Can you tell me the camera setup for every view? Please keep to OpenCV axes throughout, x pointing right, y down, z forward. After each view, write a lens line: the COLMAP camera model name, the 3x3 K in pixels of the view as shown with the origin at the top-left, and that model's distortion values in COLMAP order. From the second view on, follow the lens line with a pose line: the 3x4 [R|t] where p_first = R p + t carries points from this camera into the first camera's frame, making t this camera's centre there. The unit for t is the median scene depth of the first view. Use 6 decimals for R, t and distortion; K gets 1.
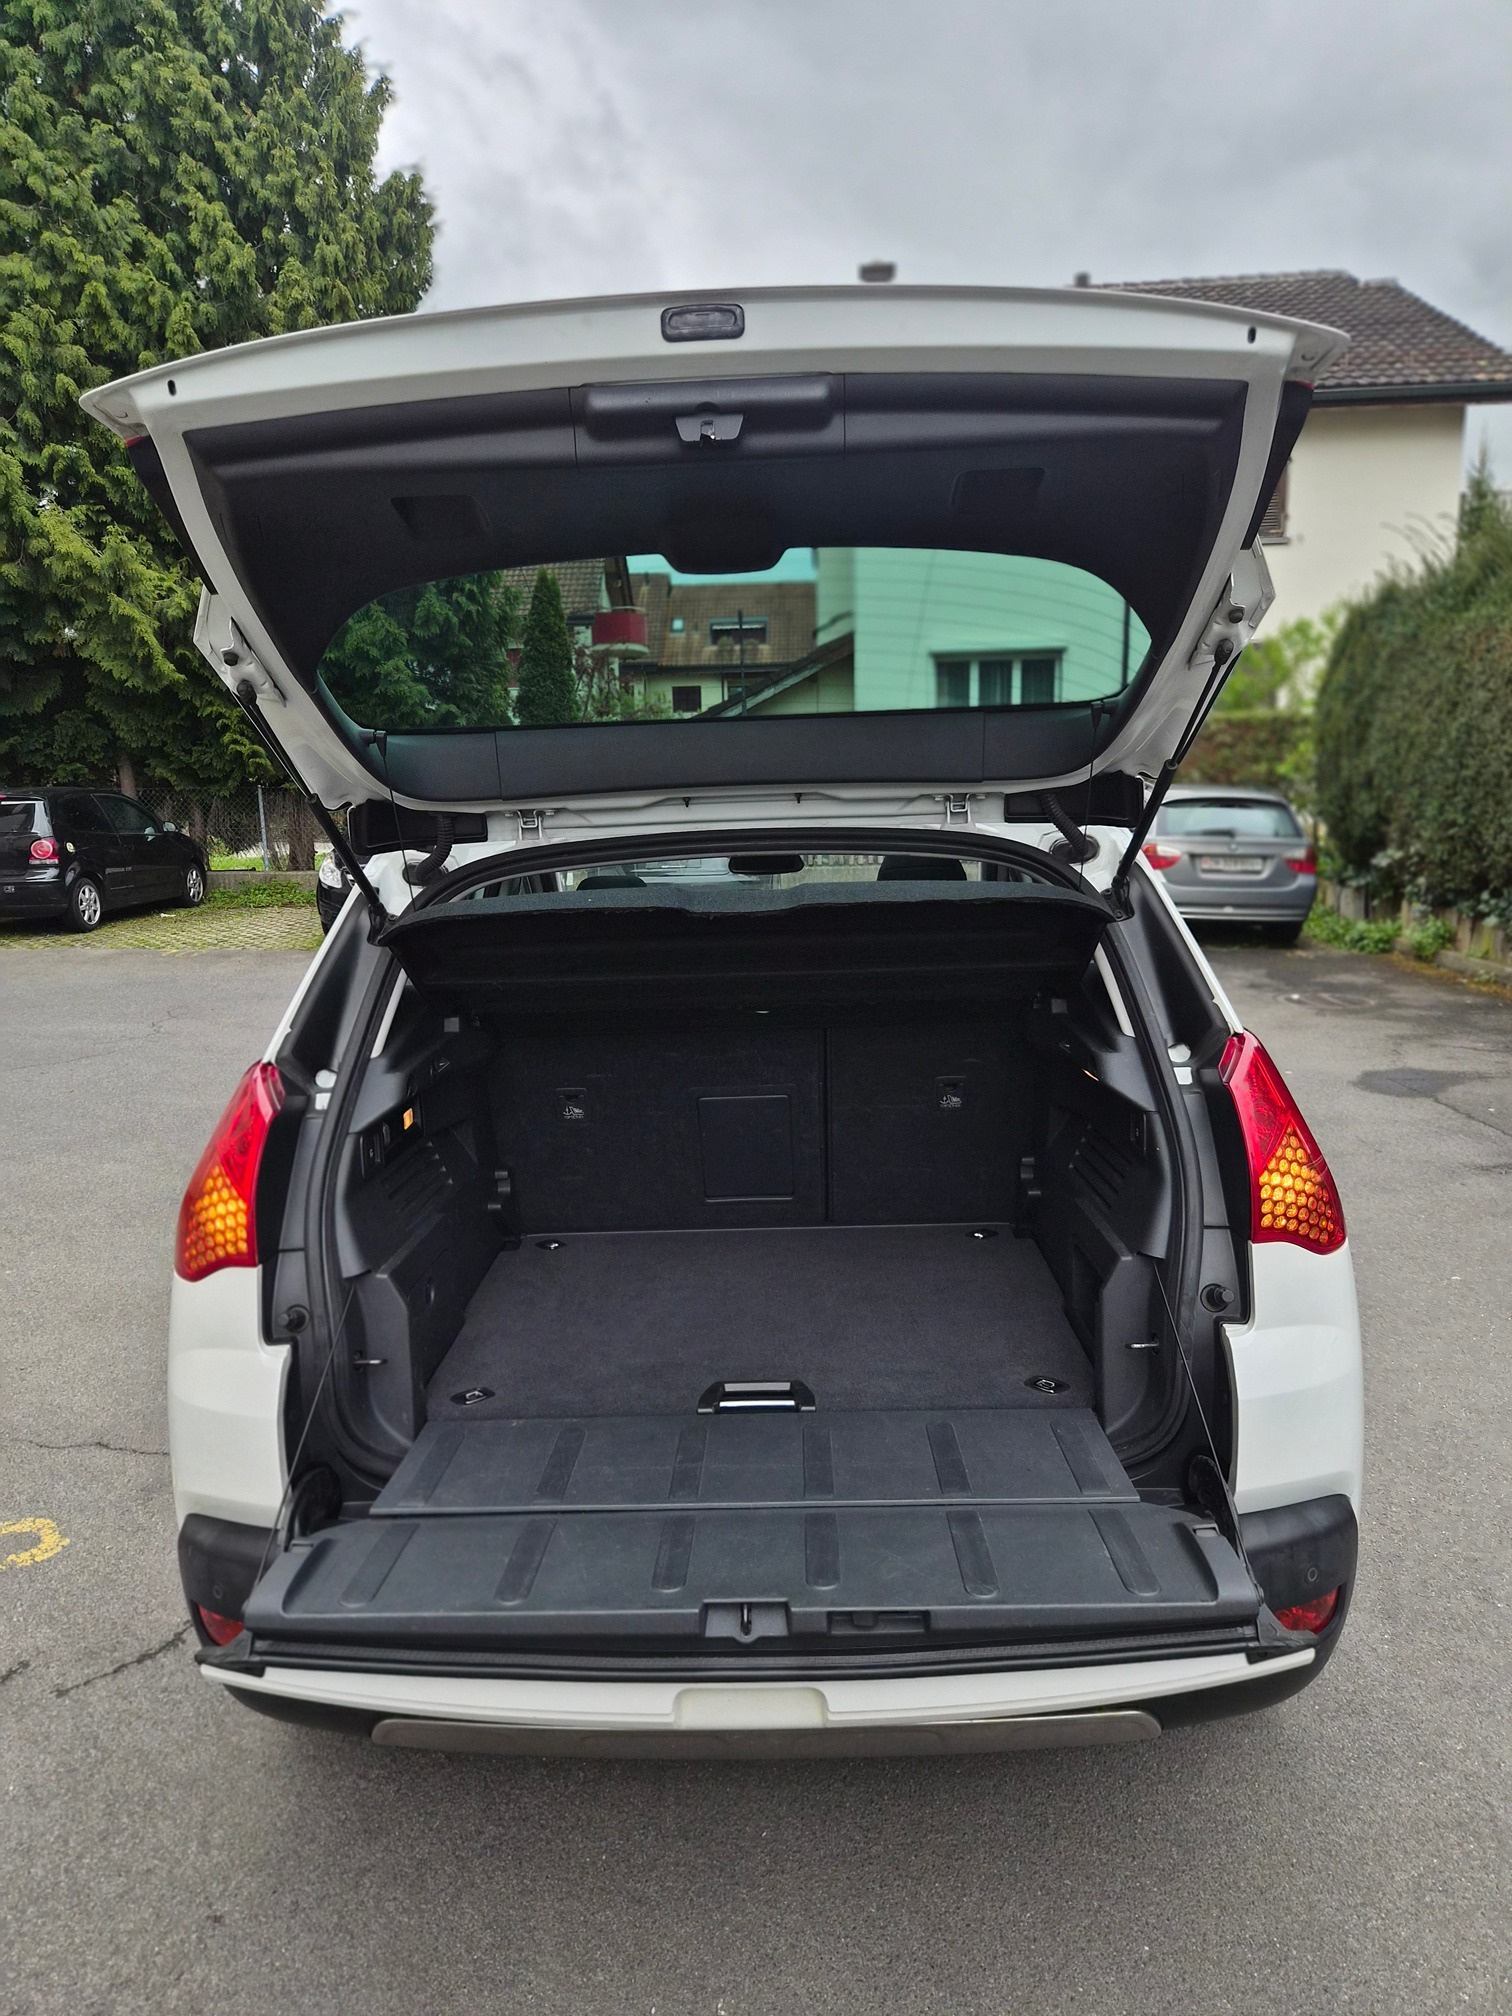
lens RADIAL K [[1358.5, 0, 756.2], [0, 1358.5, 1035.2], [0, 0, 1]] dist [0.042436, -0.036477]
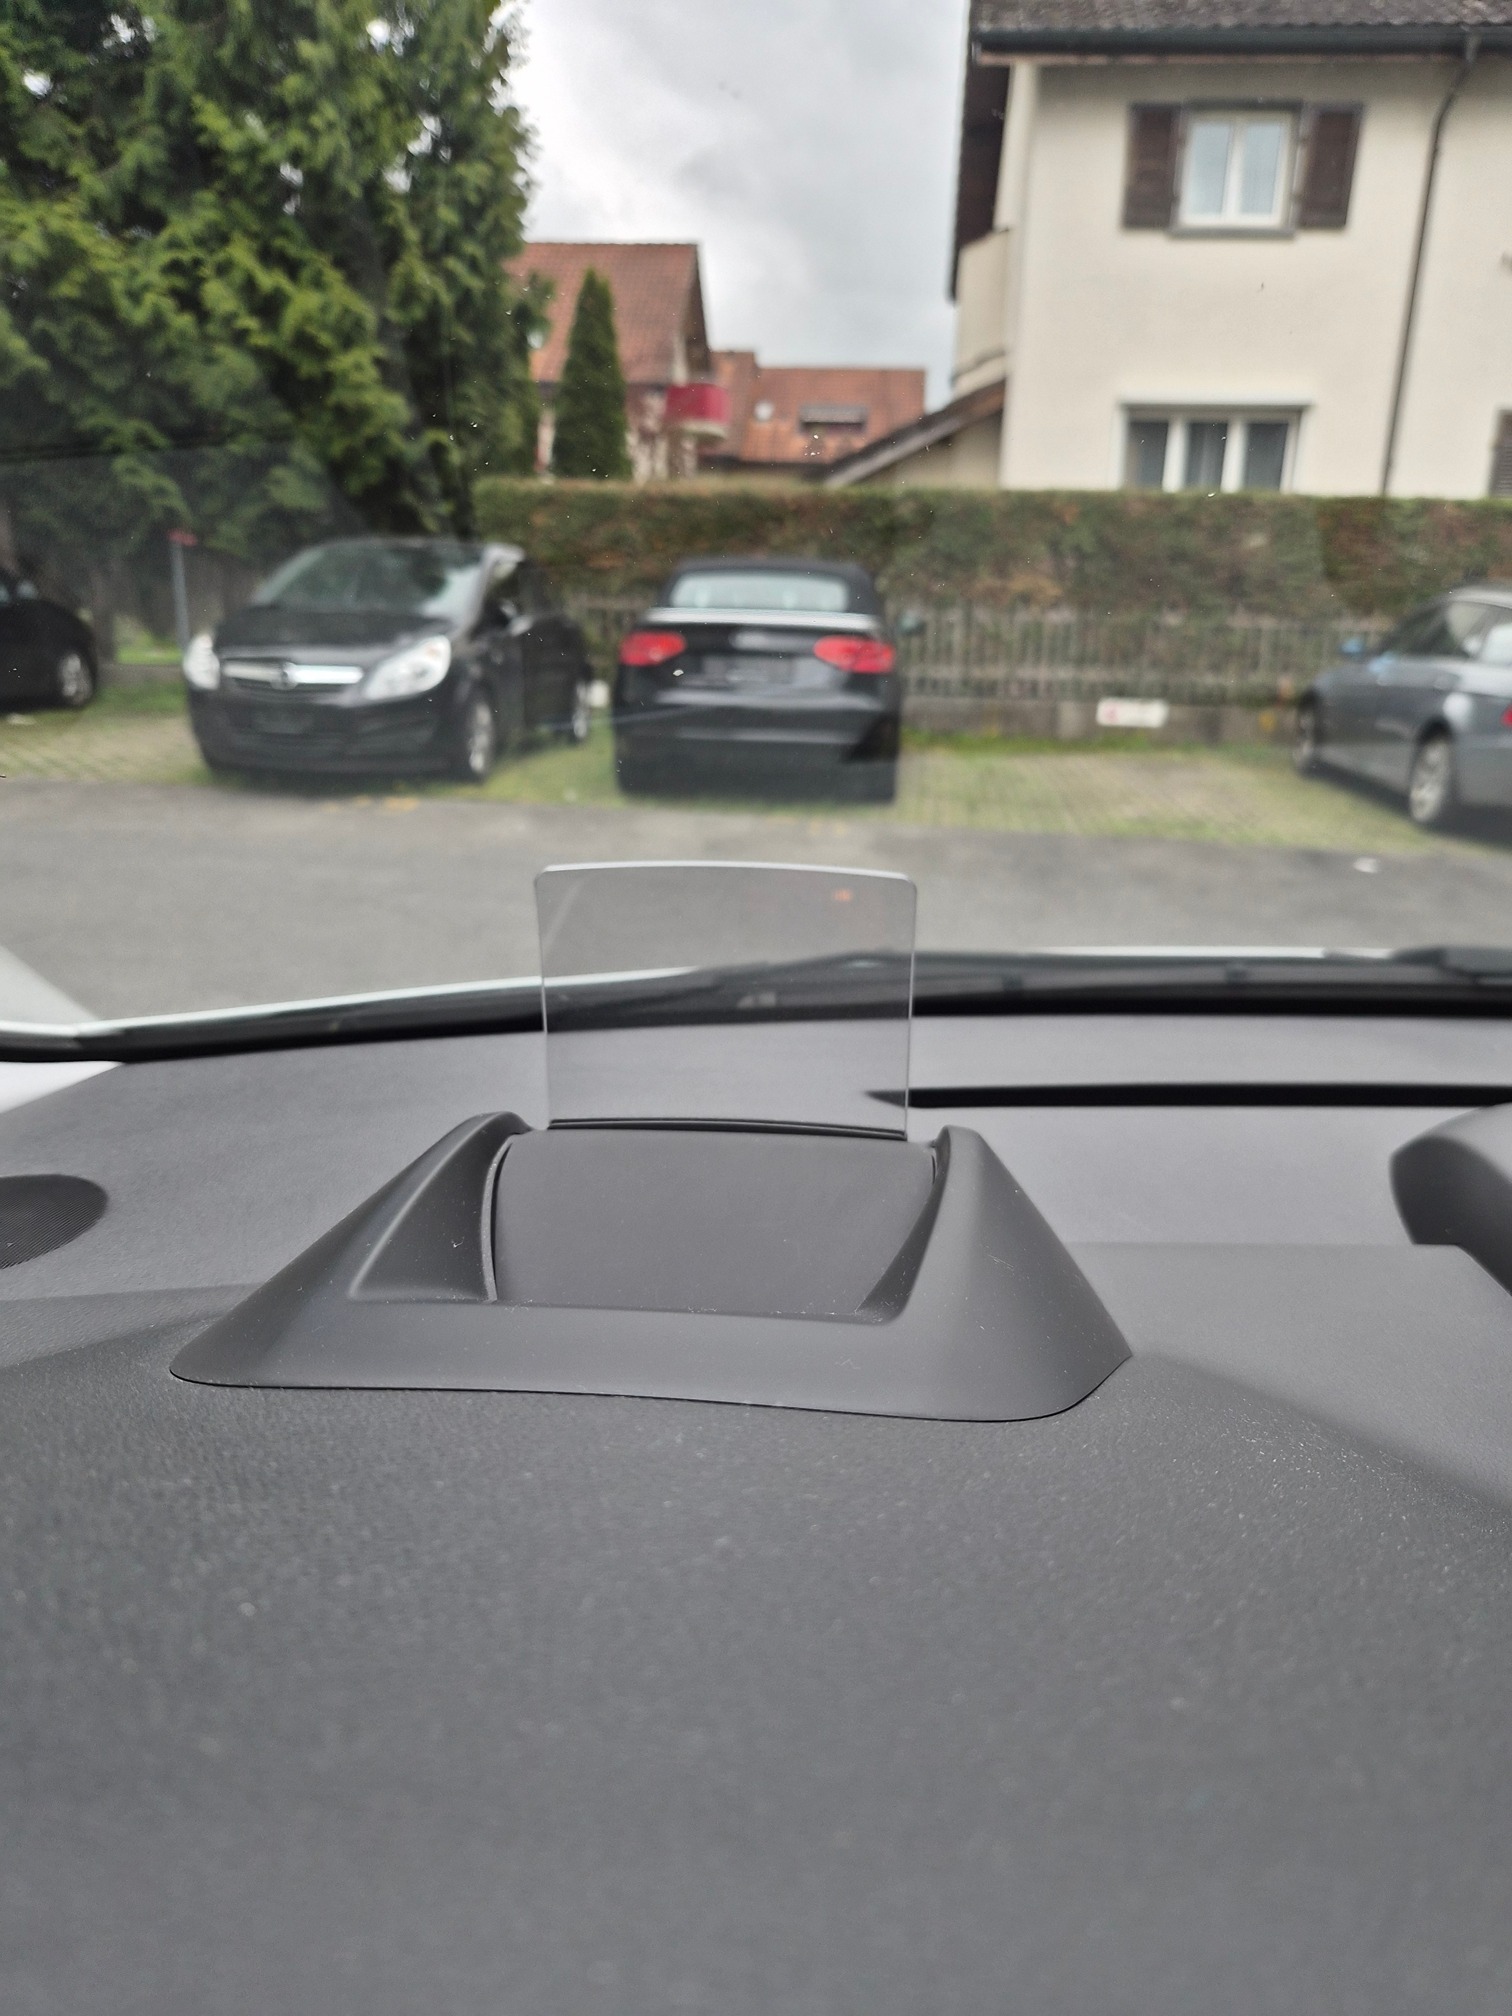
lens RADIAL K [[1376.6, 0, 760.9], [0, 1376.6, 1033.5], [0, 0, 1]] dist [0.009936, -0.021486]
pose [[0.997544, 0.061698, -0.033152, -0.020904], [-0.057524, 0.991724, 0.114782, -0.032324], [0.039959, -0.112593, 0.992837, 0.315286]]
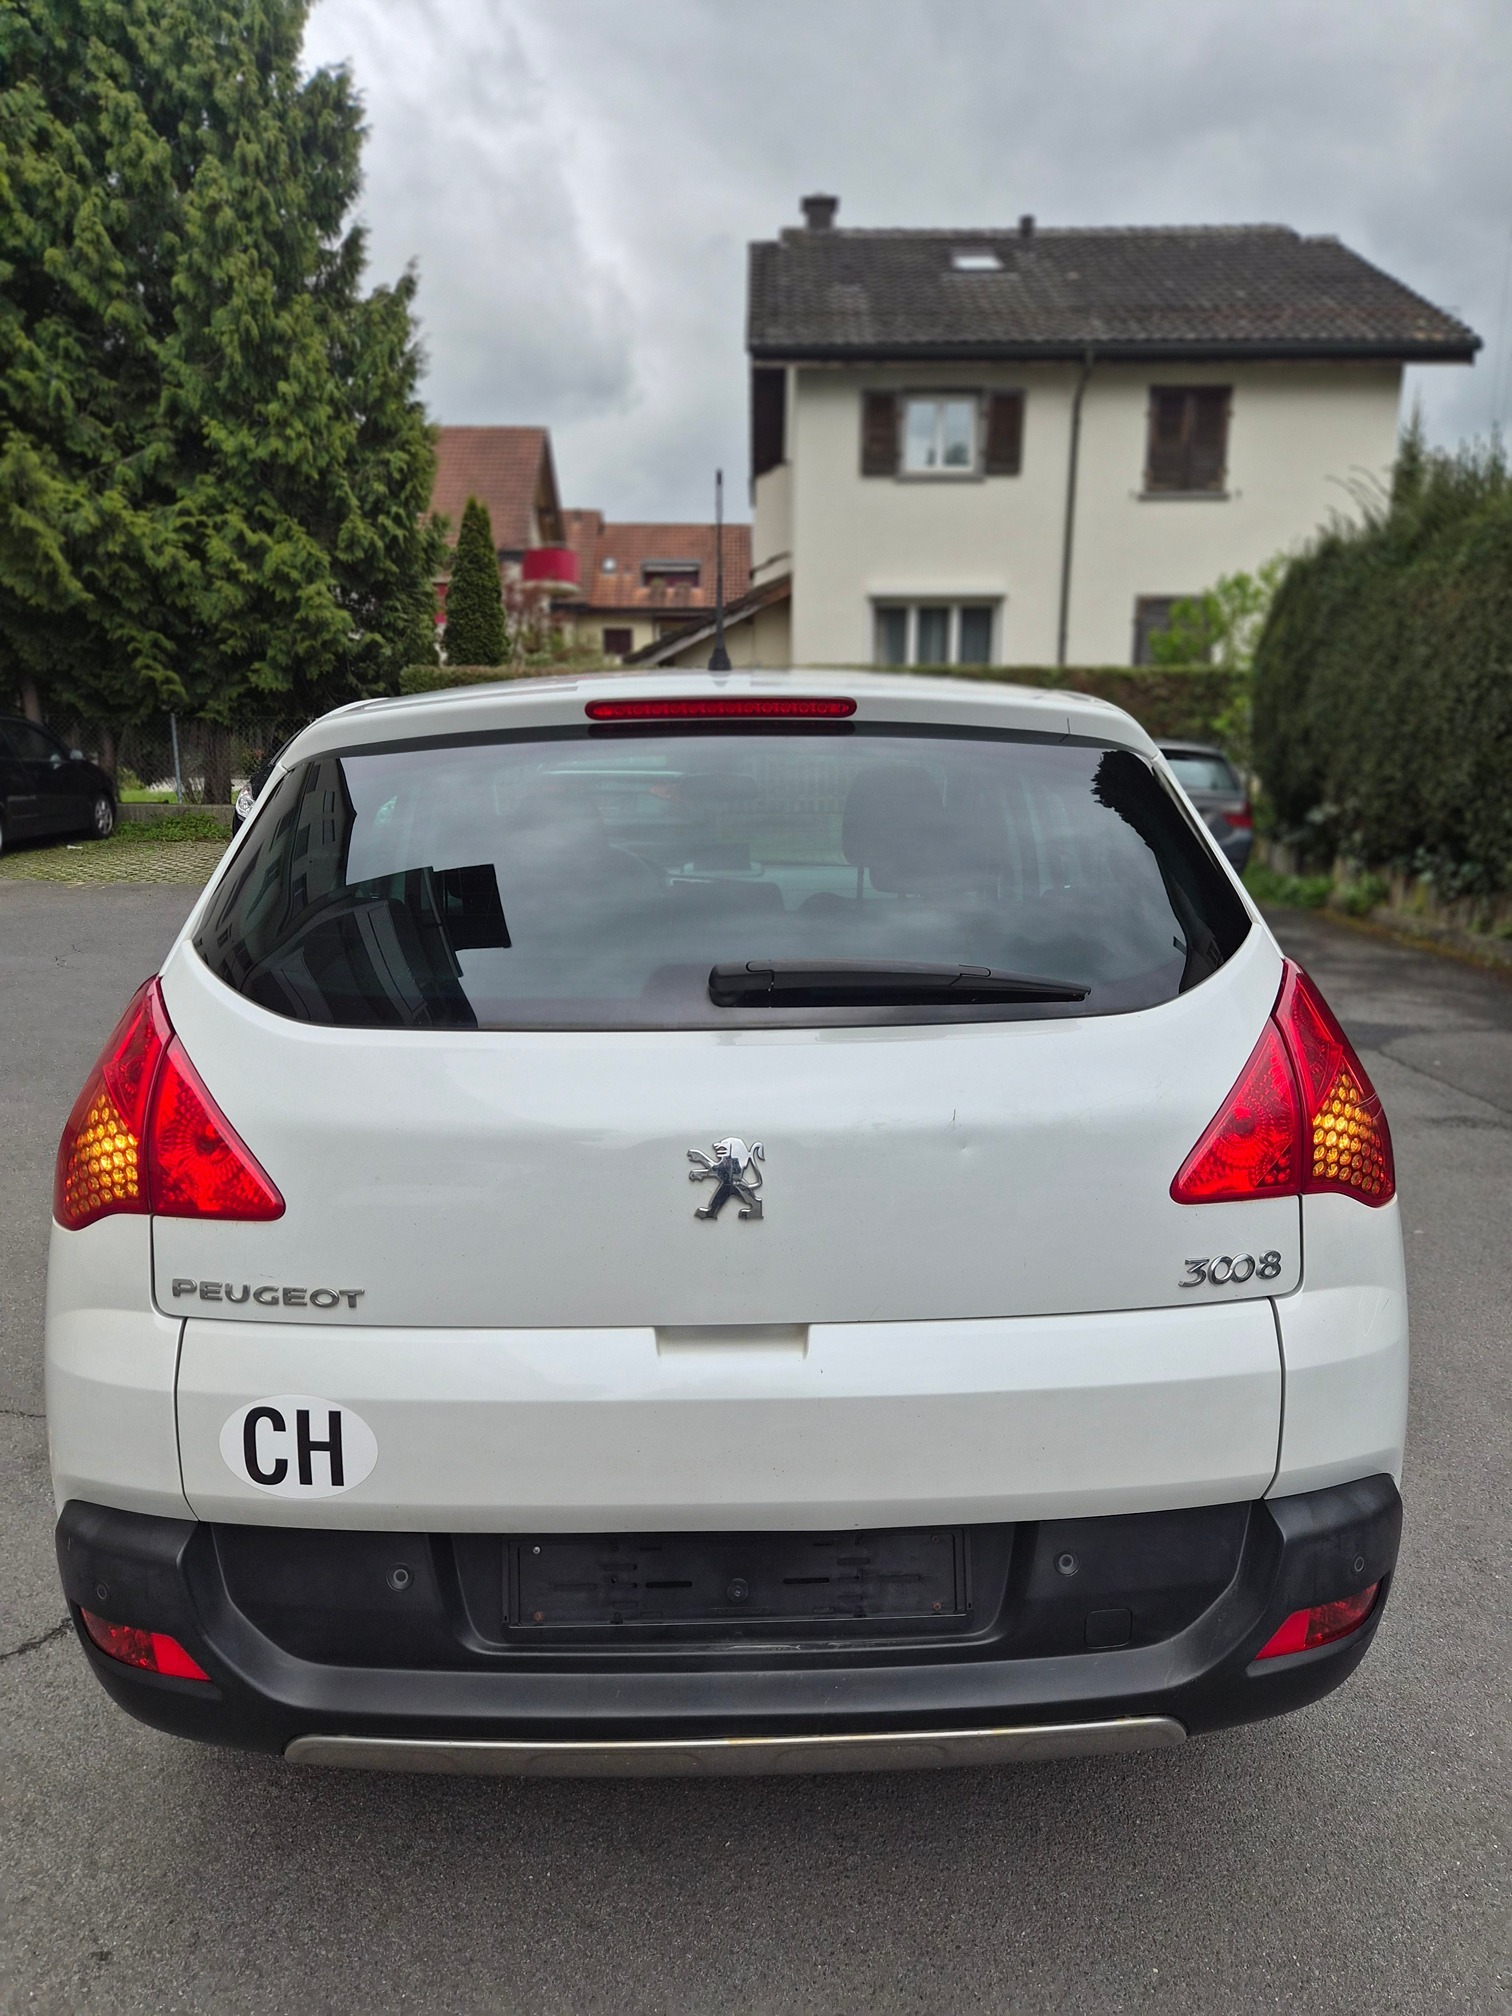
lens RADIAL K [[1359.8, 0, 753.1], [0, 1359.8, 1024.6], [0, 0, 1]] dist [0.027615, -0.019138]
pose [[0.998529, 0.013683, 0.052471, -0.004516], [-0.015165, 0.999494, 0.027960, 0.002775], [-0.052062, -0.028714, 0.998231, 0.016597]]
